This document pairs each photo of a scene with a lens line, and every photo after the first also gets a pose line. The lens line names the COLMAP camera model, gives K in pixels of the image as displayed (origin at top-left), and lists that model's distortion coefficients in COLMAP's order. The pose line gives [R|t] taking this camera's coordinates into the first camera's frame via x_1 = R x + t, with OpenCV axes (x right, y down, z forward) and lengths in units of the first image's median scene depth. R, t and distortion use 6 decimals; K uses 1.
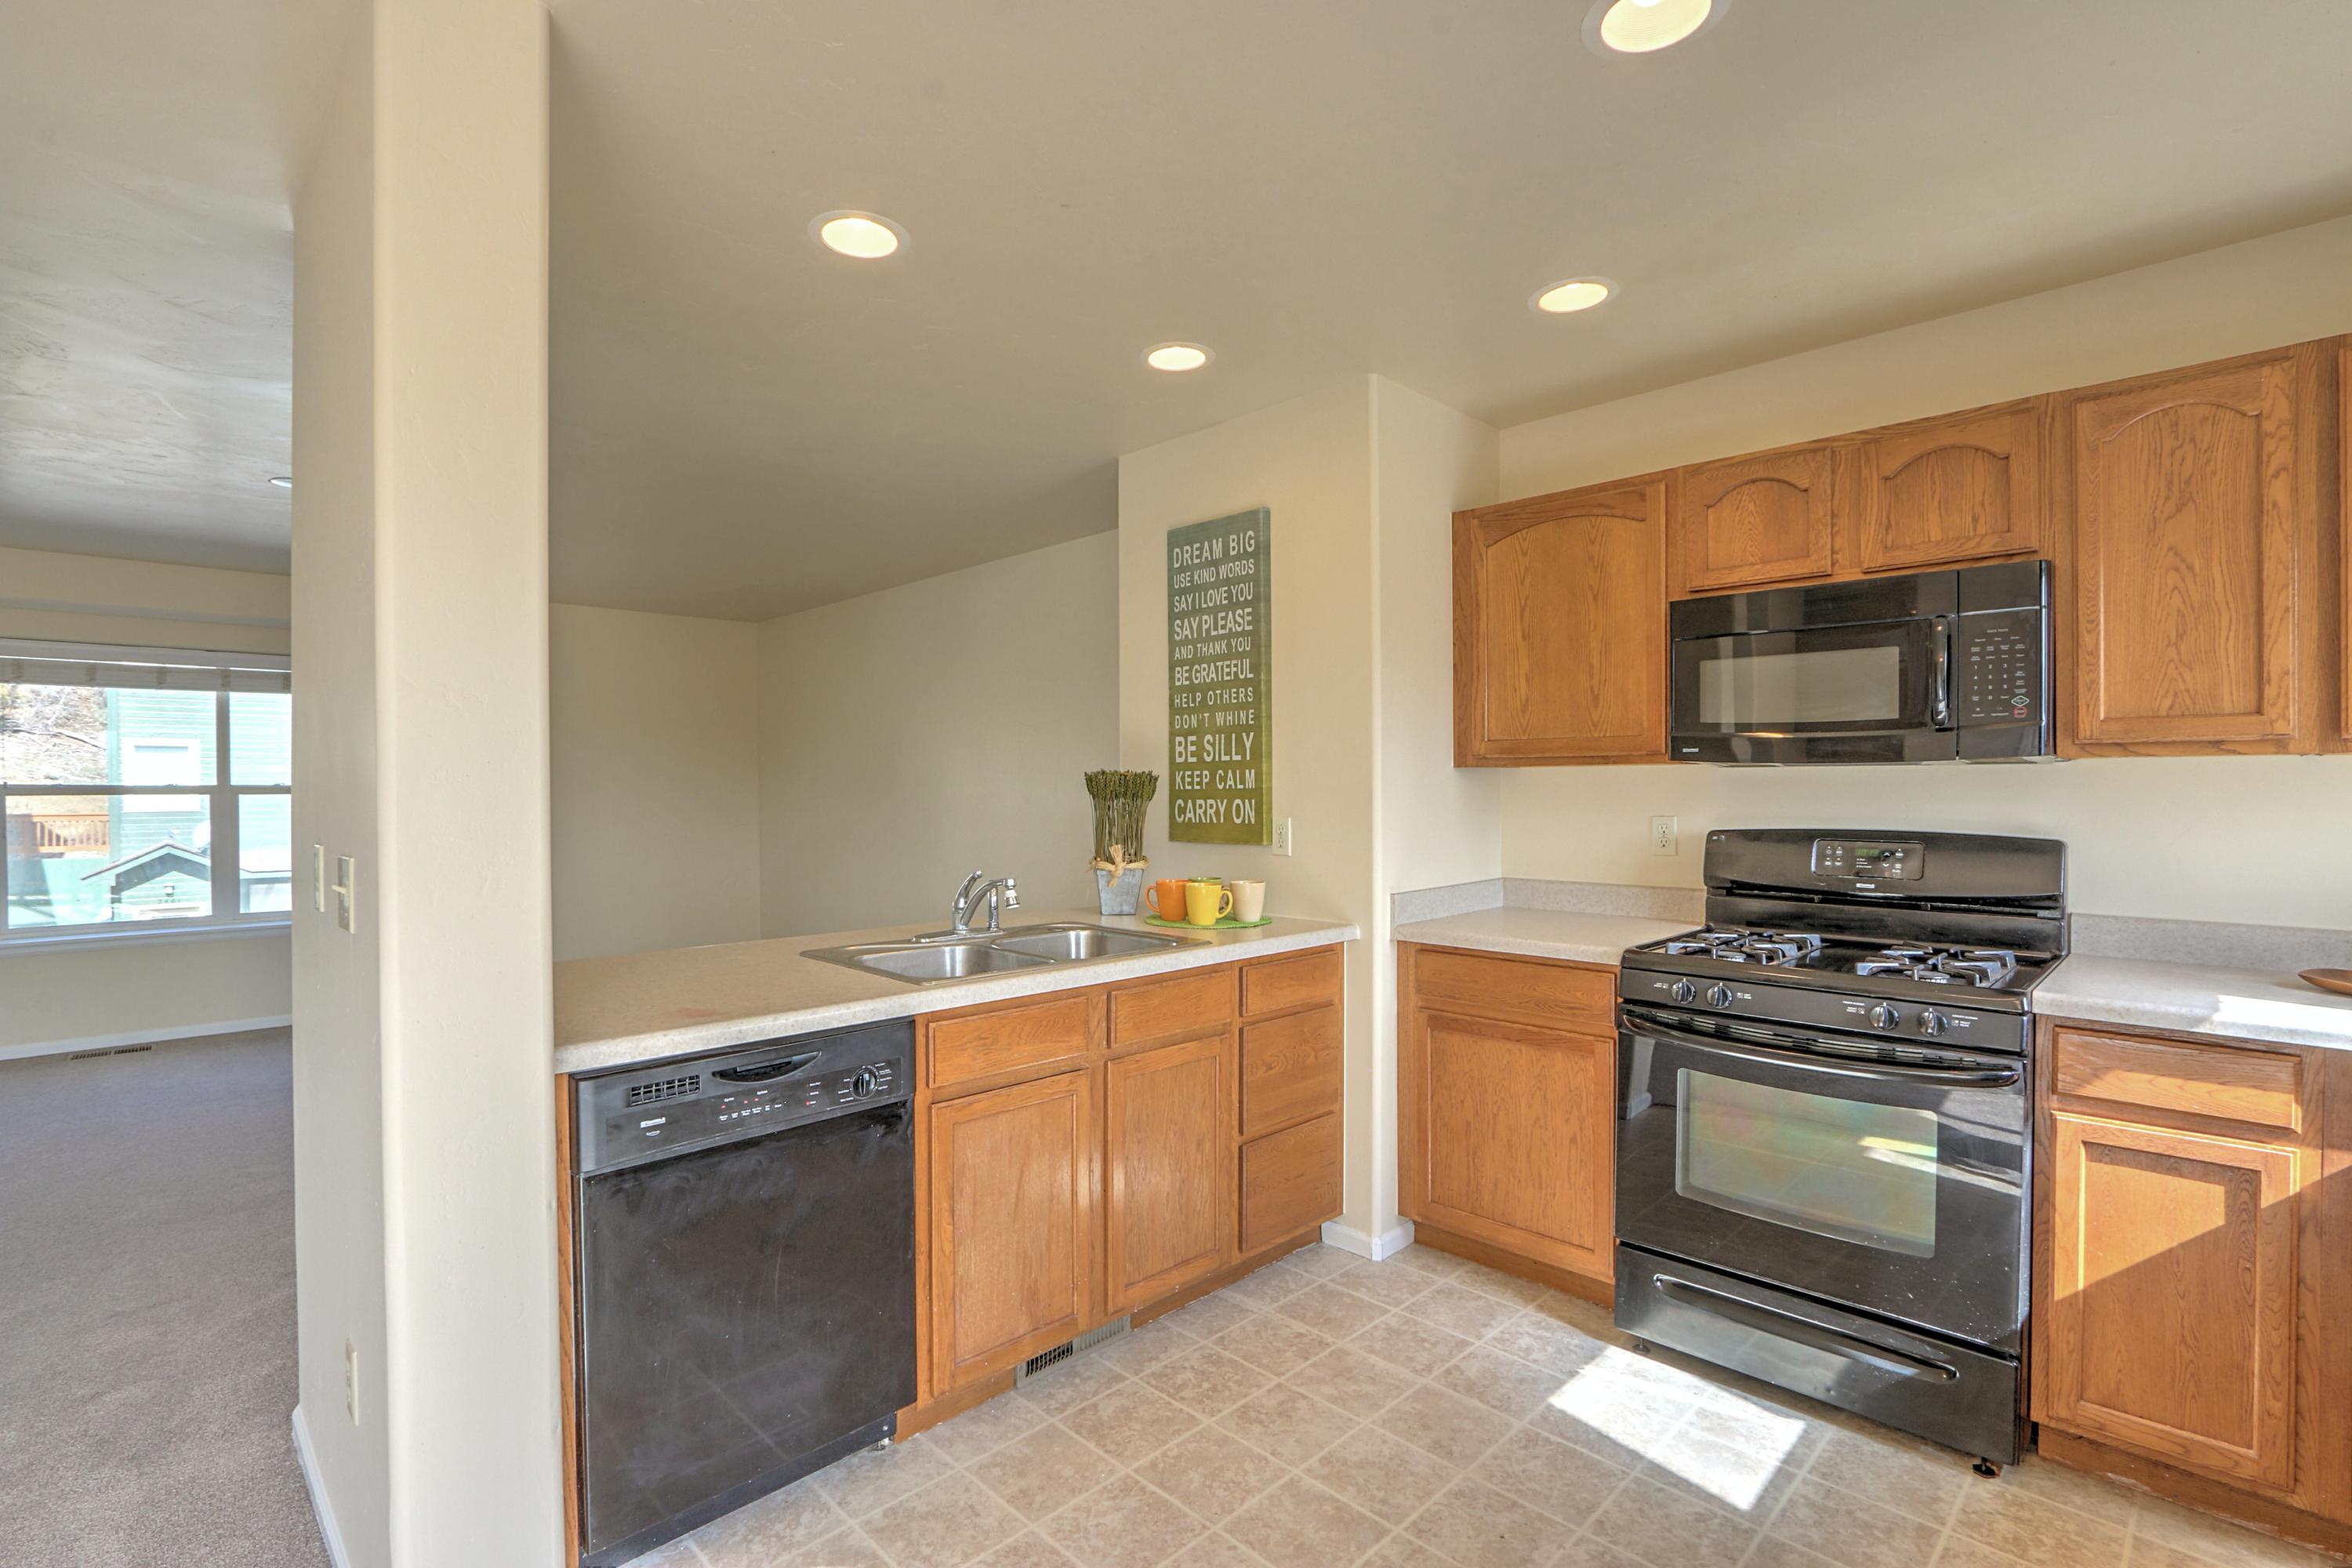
lens RADIAL K [[1085.9, 0, 1159.4], [0, 1085.9, 796.8], [0, 0, 1]] dist [-0.029559, 0.008499]
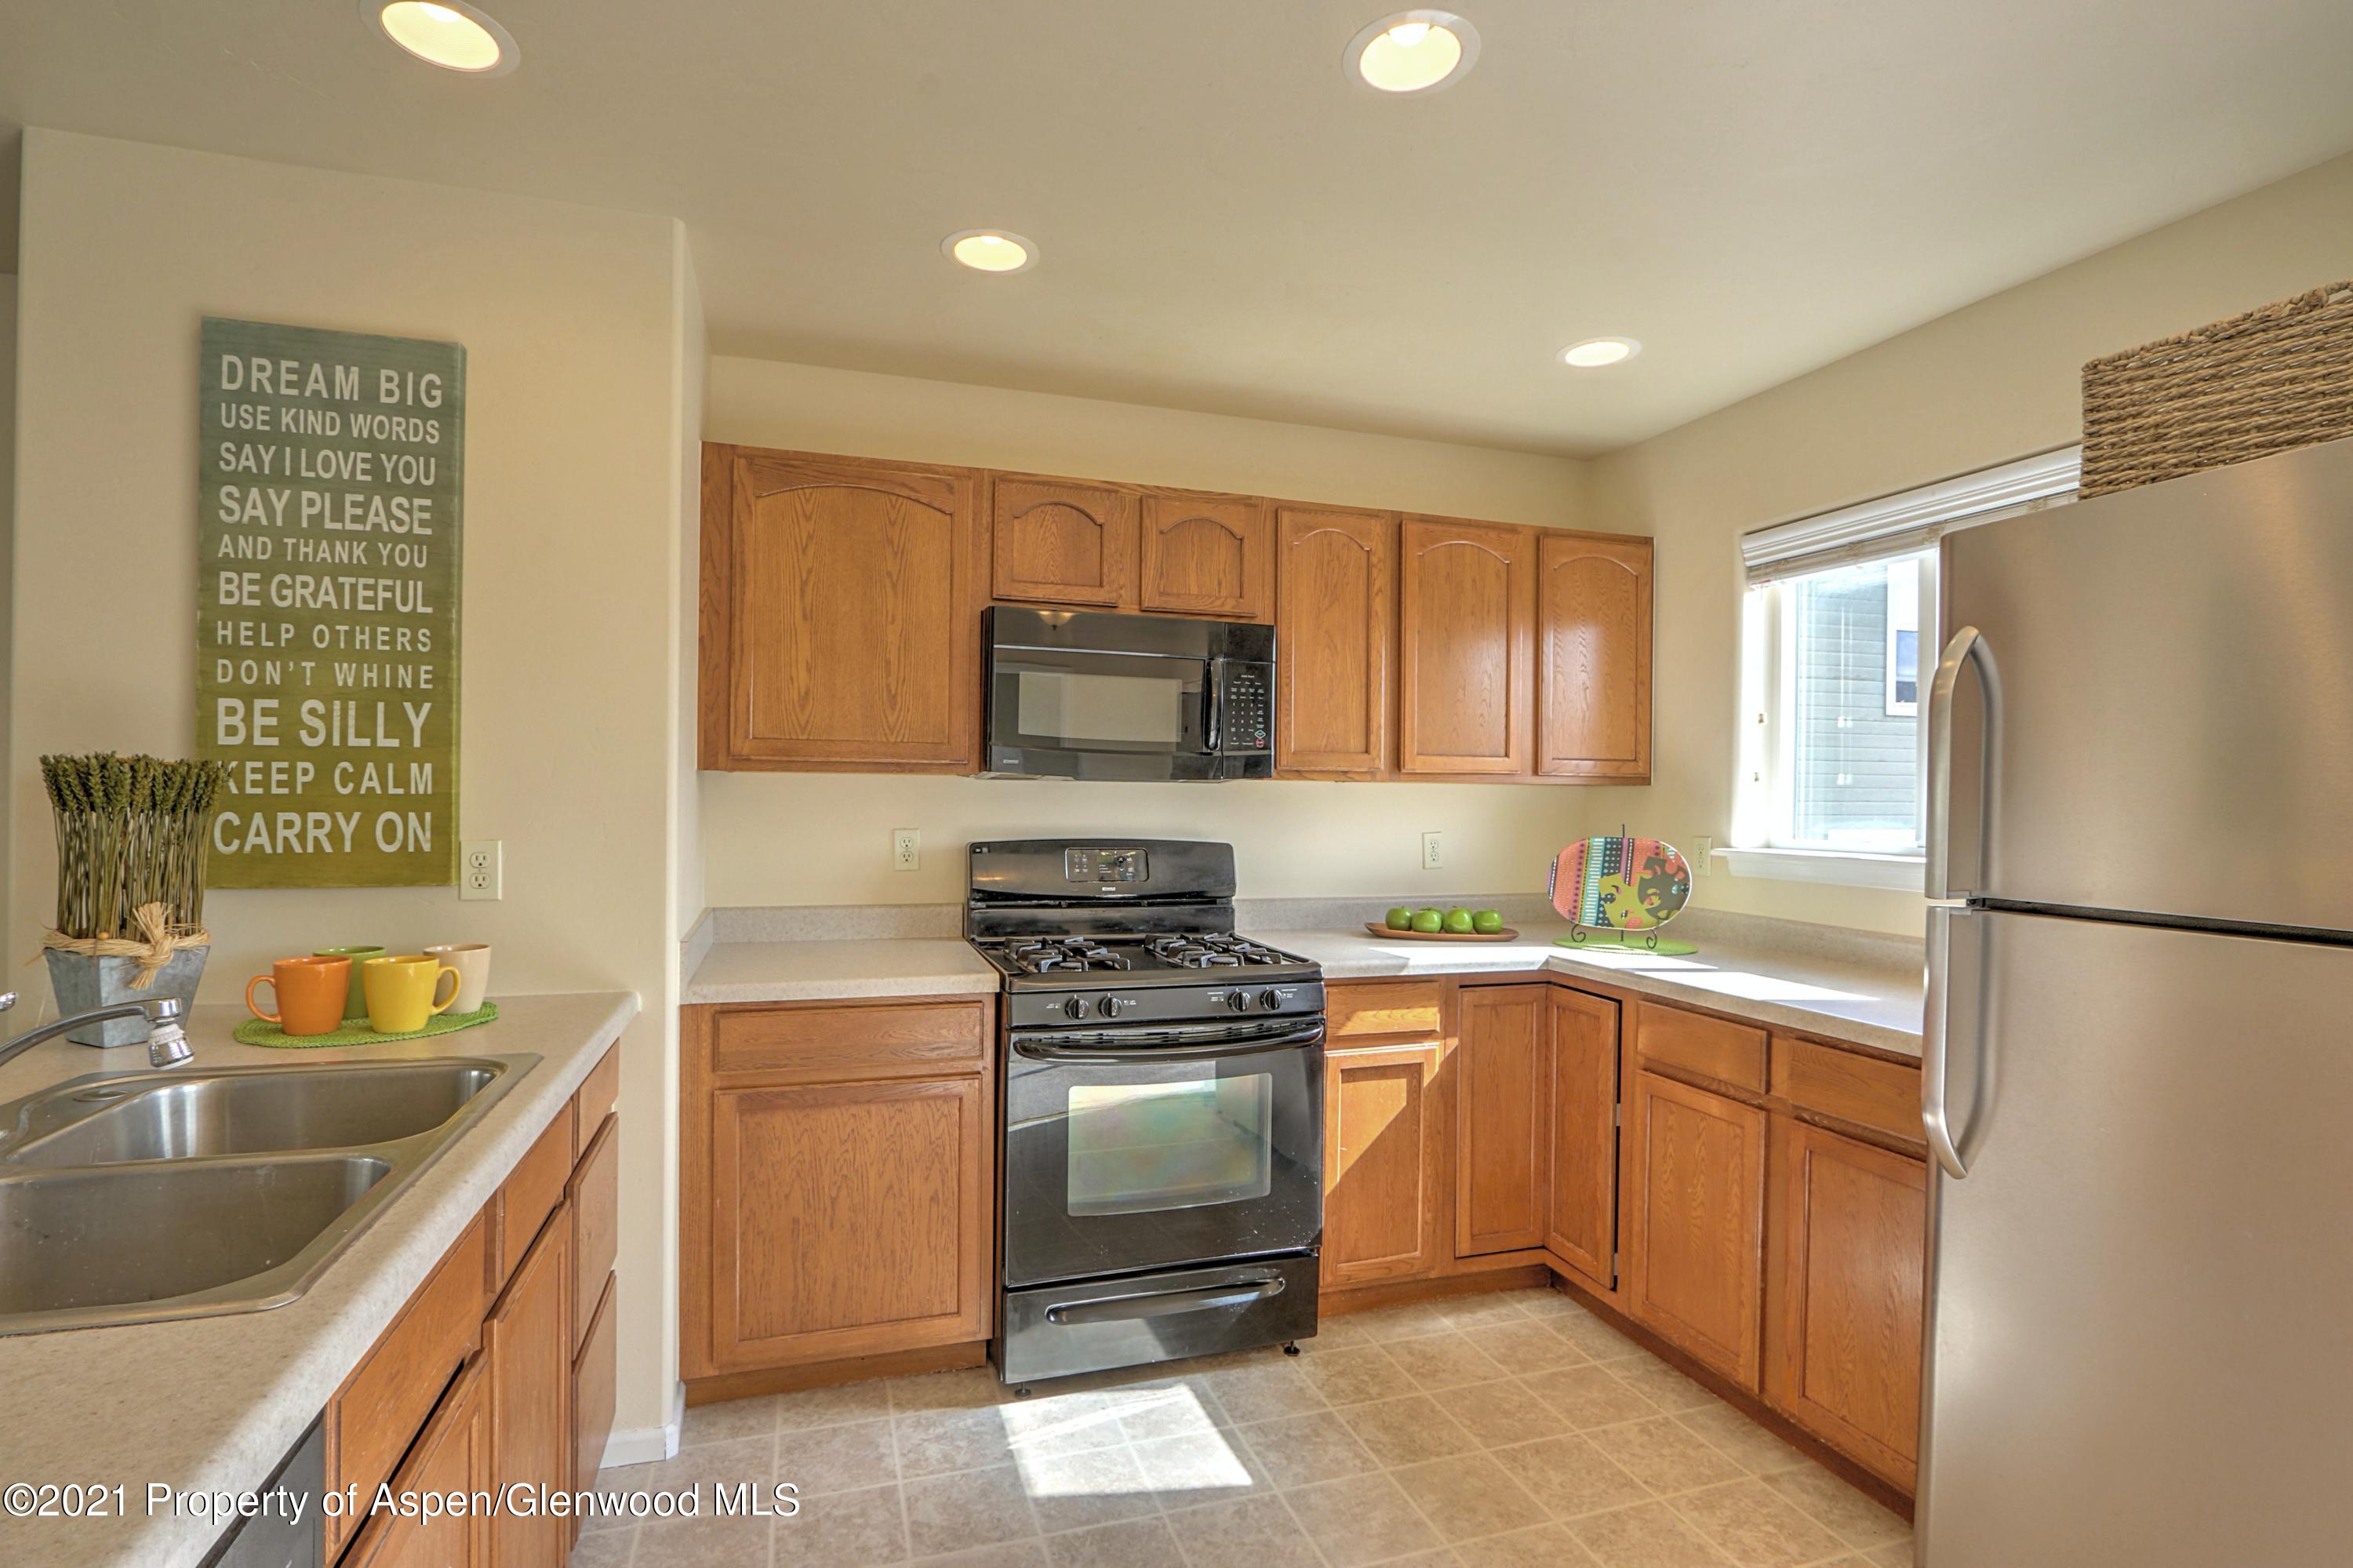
lens RADIAL K [[1086.4, 0, 1159.9], [0, 1086.4, 796.8], [0, 0, 1]] dist [-0.029559, 0.008499]
pose [[0.448763, 0.009266, 0.893603, -0.325368], [-0.003900, 0.999957, -0.008411, -0.003433], [-0.893643, 0.000290, 0.448779, 0.434272]]
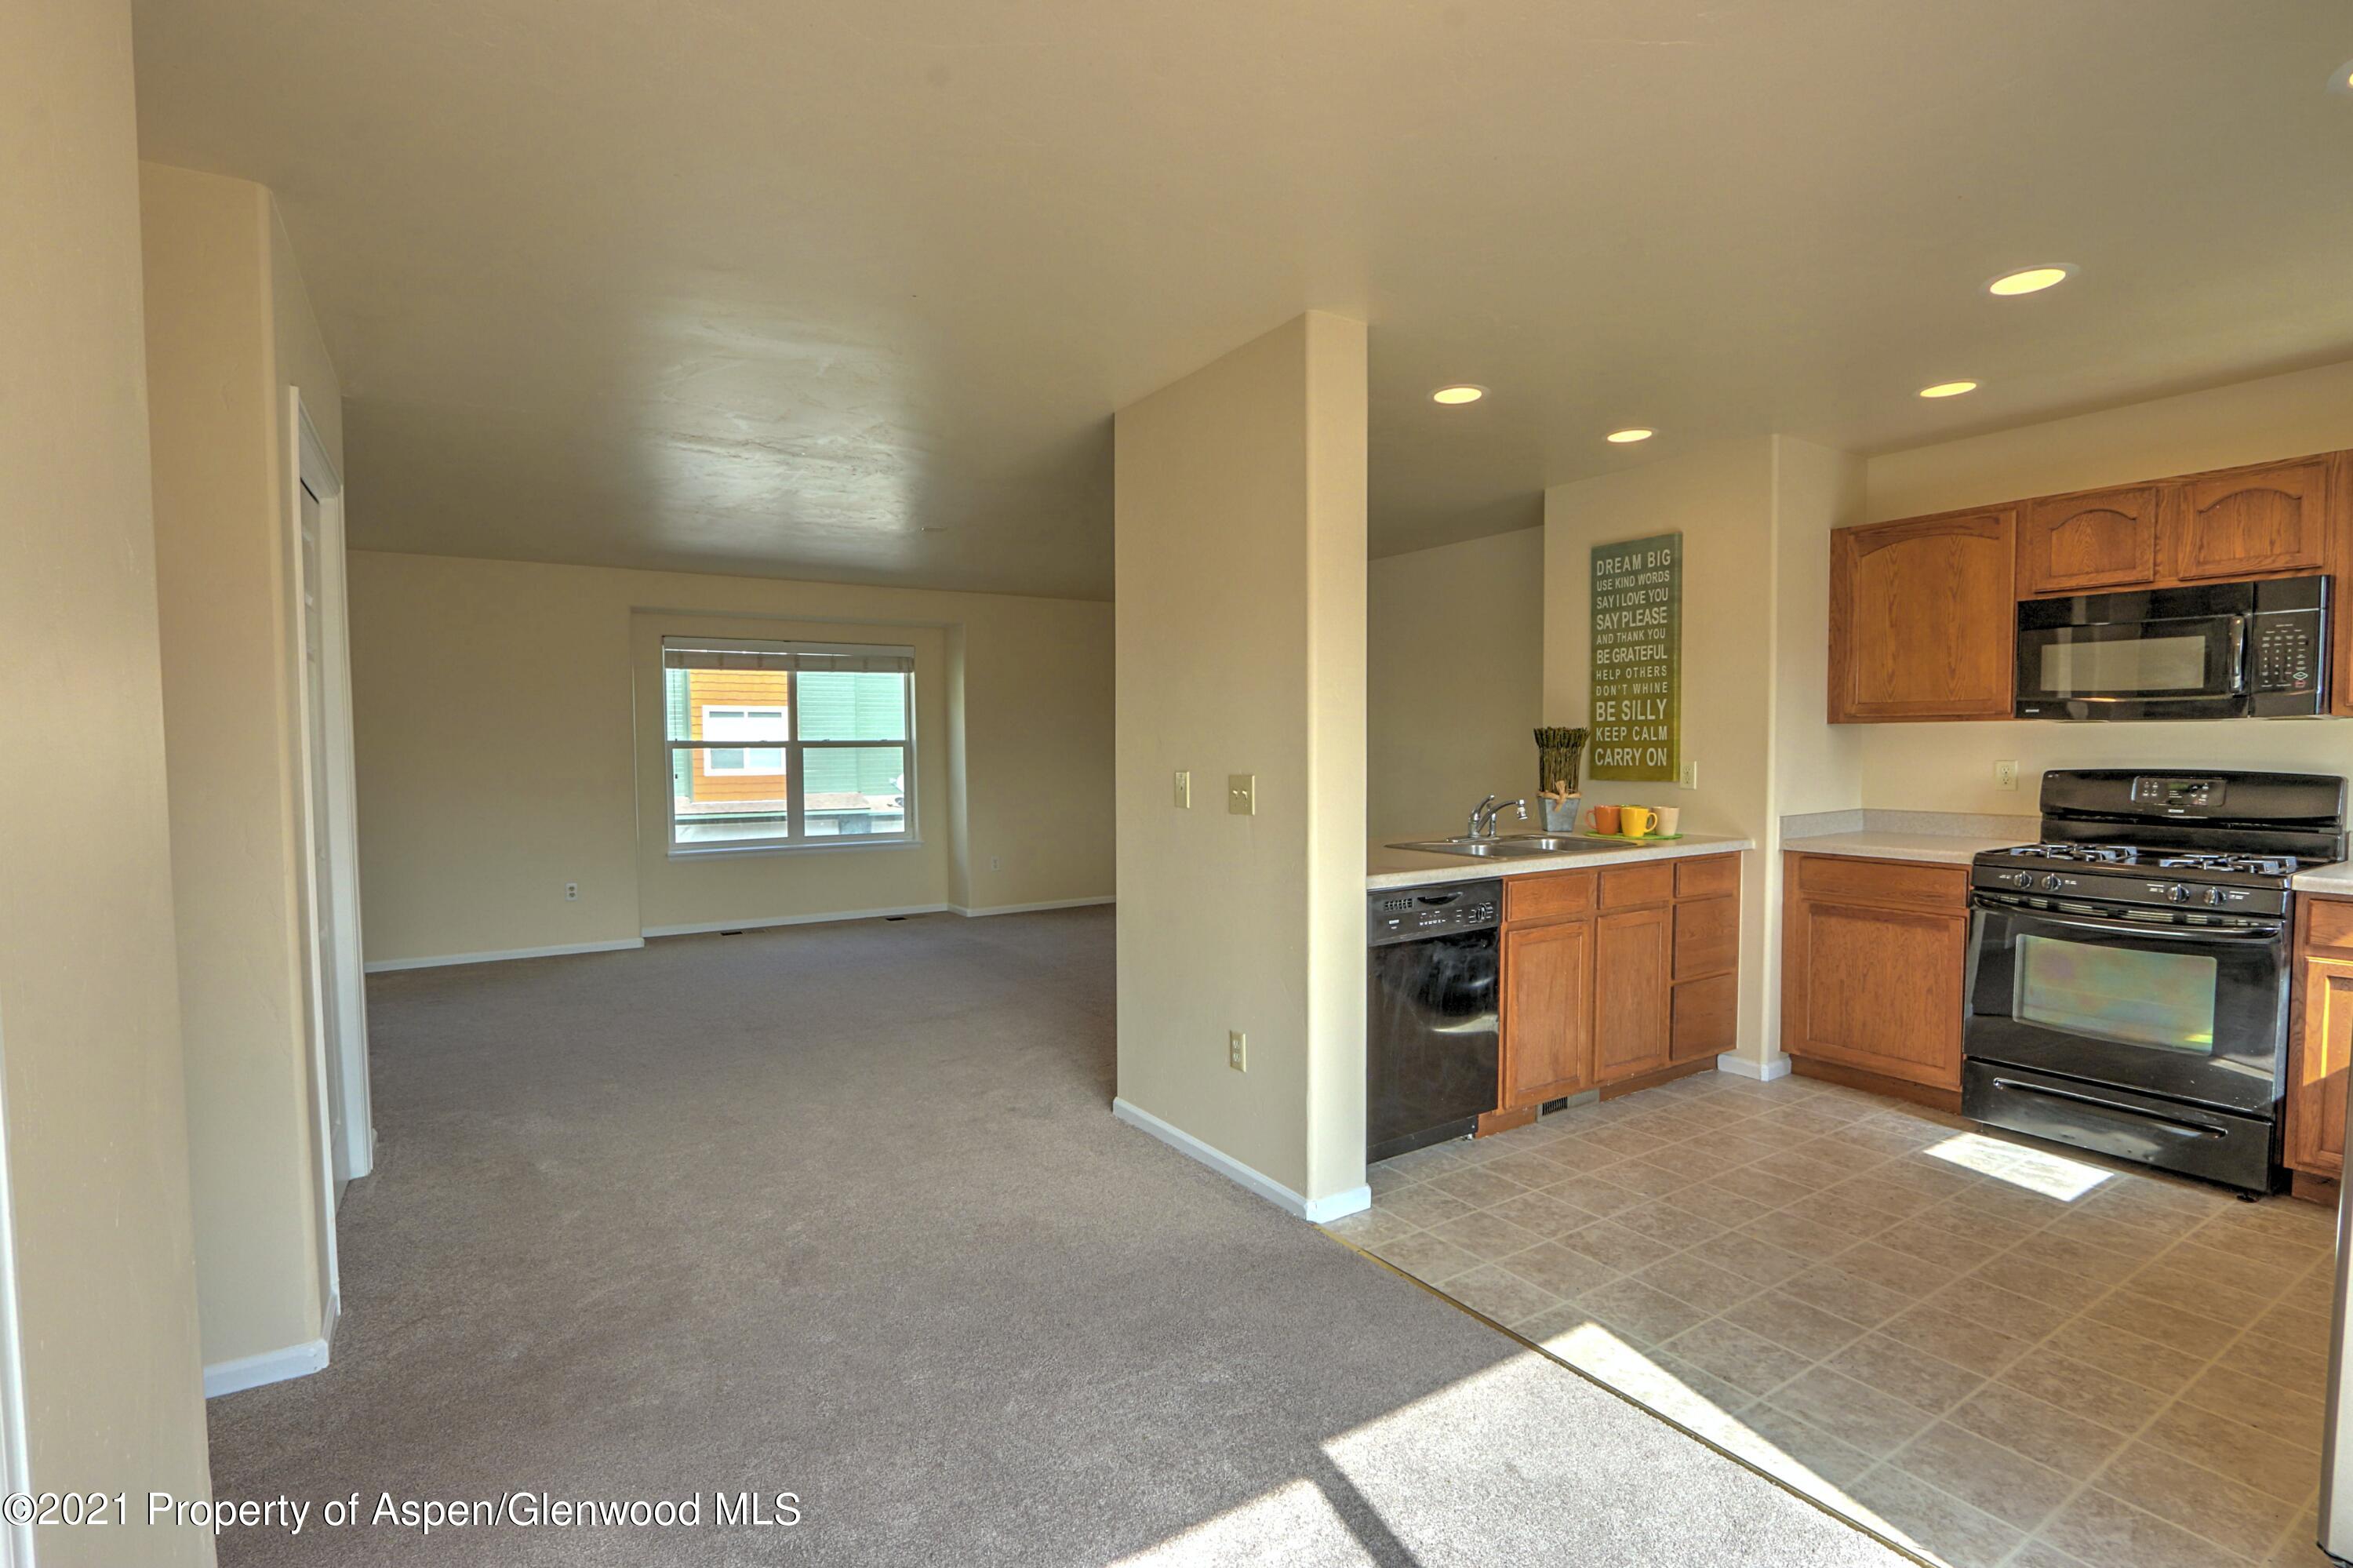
lens RADIAL K [[1099.8, 0, 1158.5], [0, 1099.8, 796.2], [0, 0, 1]] dist [-0.016590, -0.000093]
pose [[0.978247, 0.007020, -0.207326, -0.302599], [0.001484, 0.999165, 0.040836, 0.006771], [0.207439, -0.040255, 0.977419, -0.578820]]
